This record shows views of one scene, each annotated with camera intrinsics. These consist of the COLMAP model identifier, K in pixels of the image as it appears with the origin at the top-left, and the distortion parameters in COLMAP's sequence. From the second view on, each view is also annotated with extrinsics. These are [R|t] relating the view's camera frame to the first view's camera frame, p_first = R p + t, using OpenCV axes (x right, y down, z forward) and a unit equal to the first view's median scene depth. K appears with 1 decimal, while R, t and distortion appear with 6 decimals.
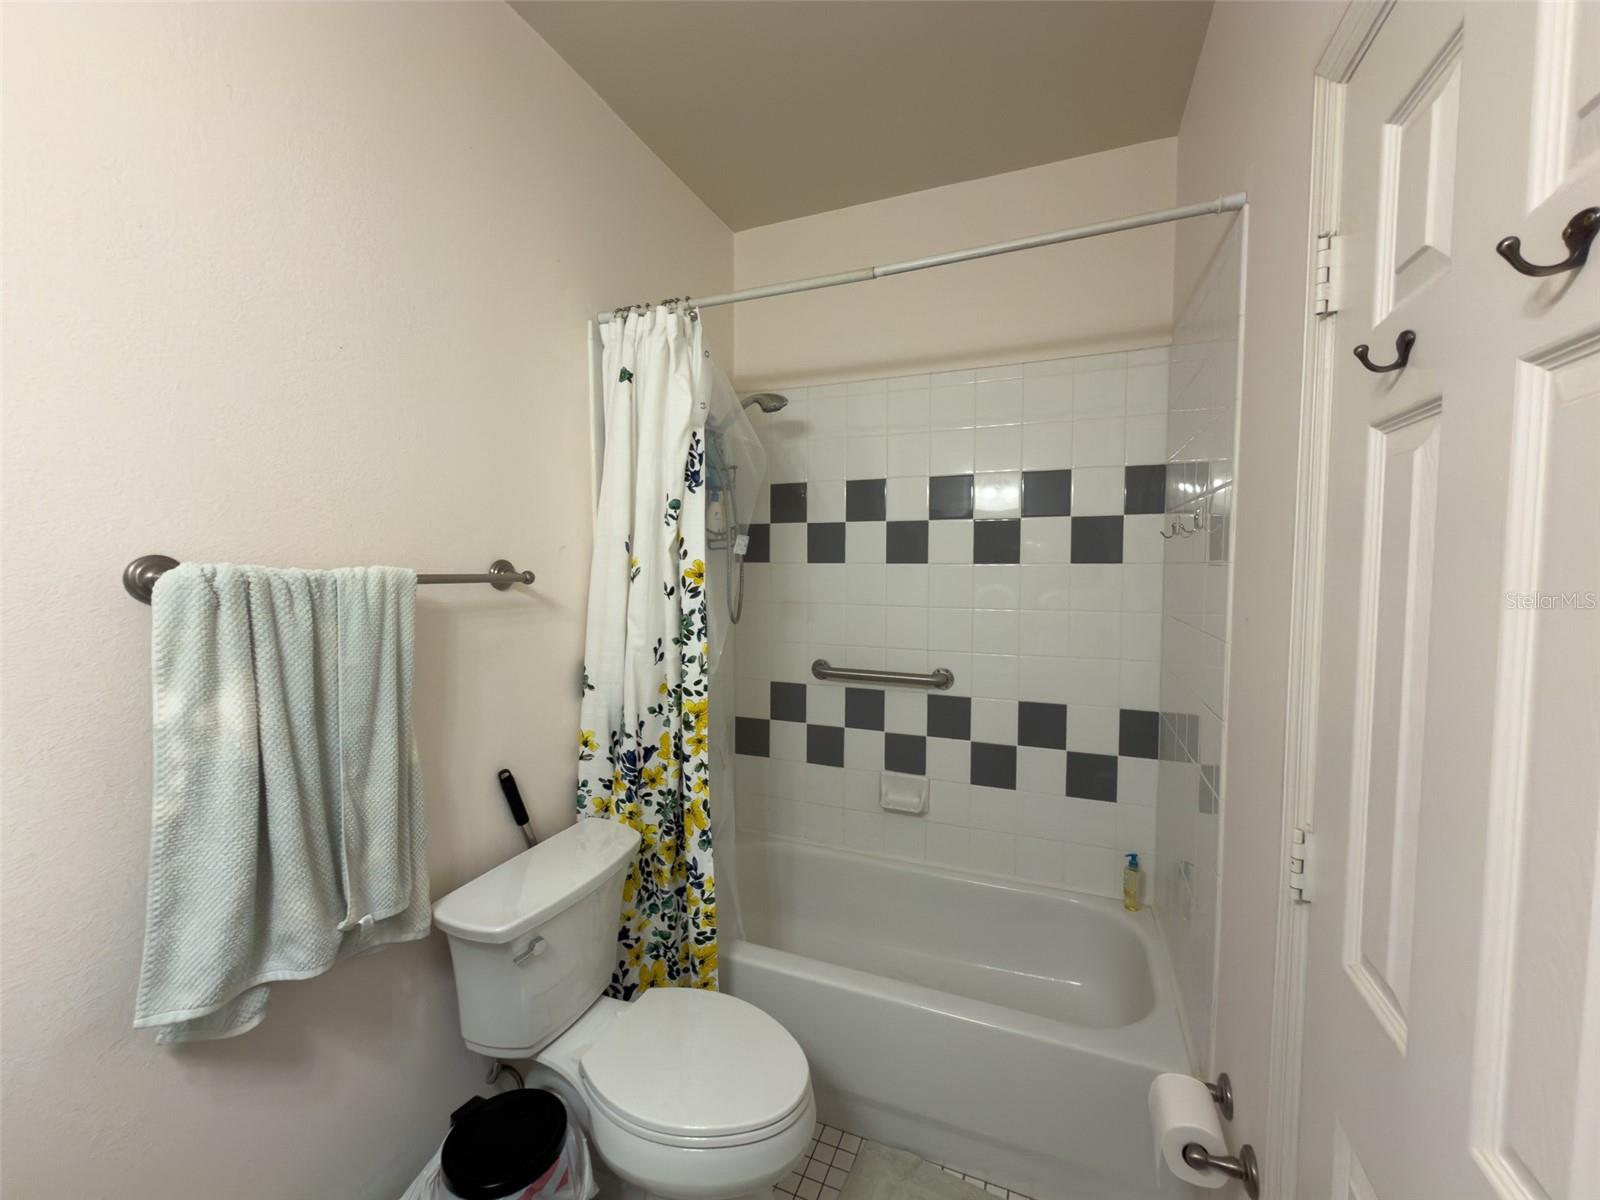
lens RADIAL K [[638.4, 0, 800.0], [0, 638.4, 600.0], [0, 0, 1]] dist [0.001293, -0.000023]
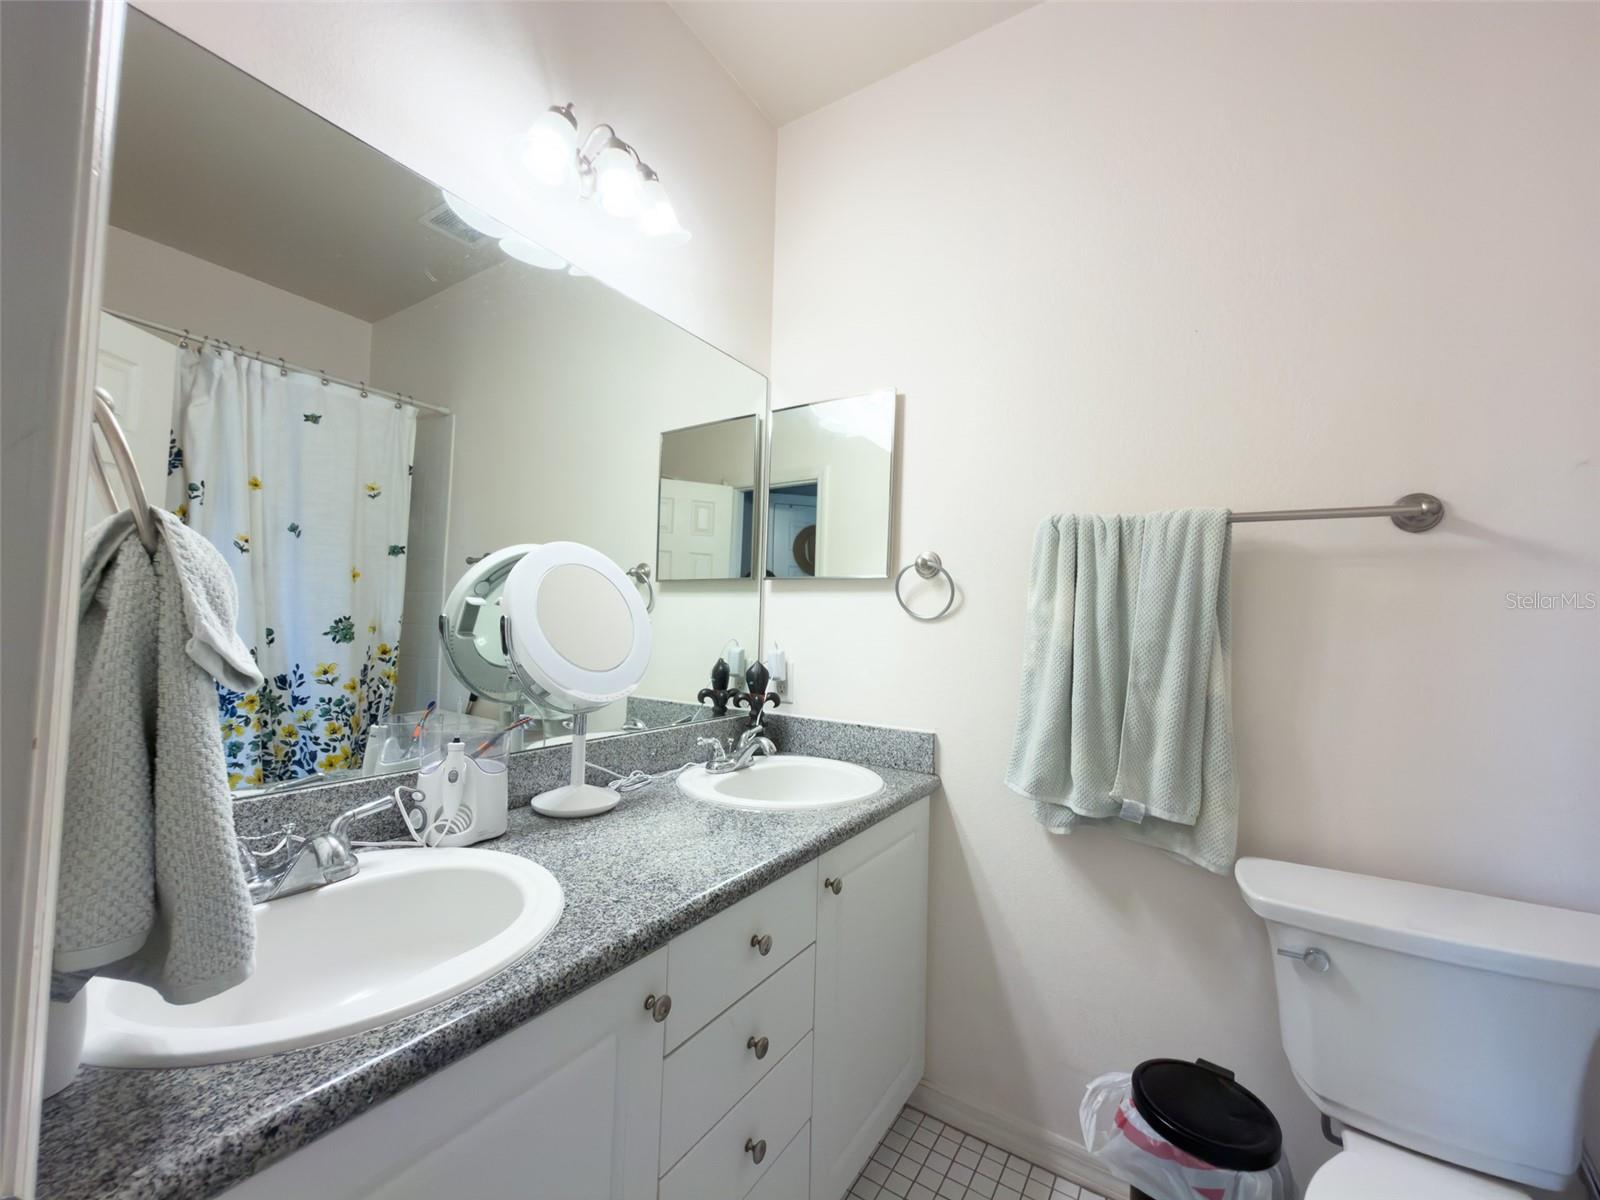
lens RADIAL K [[638.4, 0, 800.0], [0, 638.4, 600.0], [0, 0, 1]] dist [0.001293, -0.000023]
pose [[-0.187194, -0.048471, -0.981126, 0.610328], [-0.088653, 0.995540, -0.032268, 0.224035], [0.978314, 0.080940, -0.190656, 0.601406]]
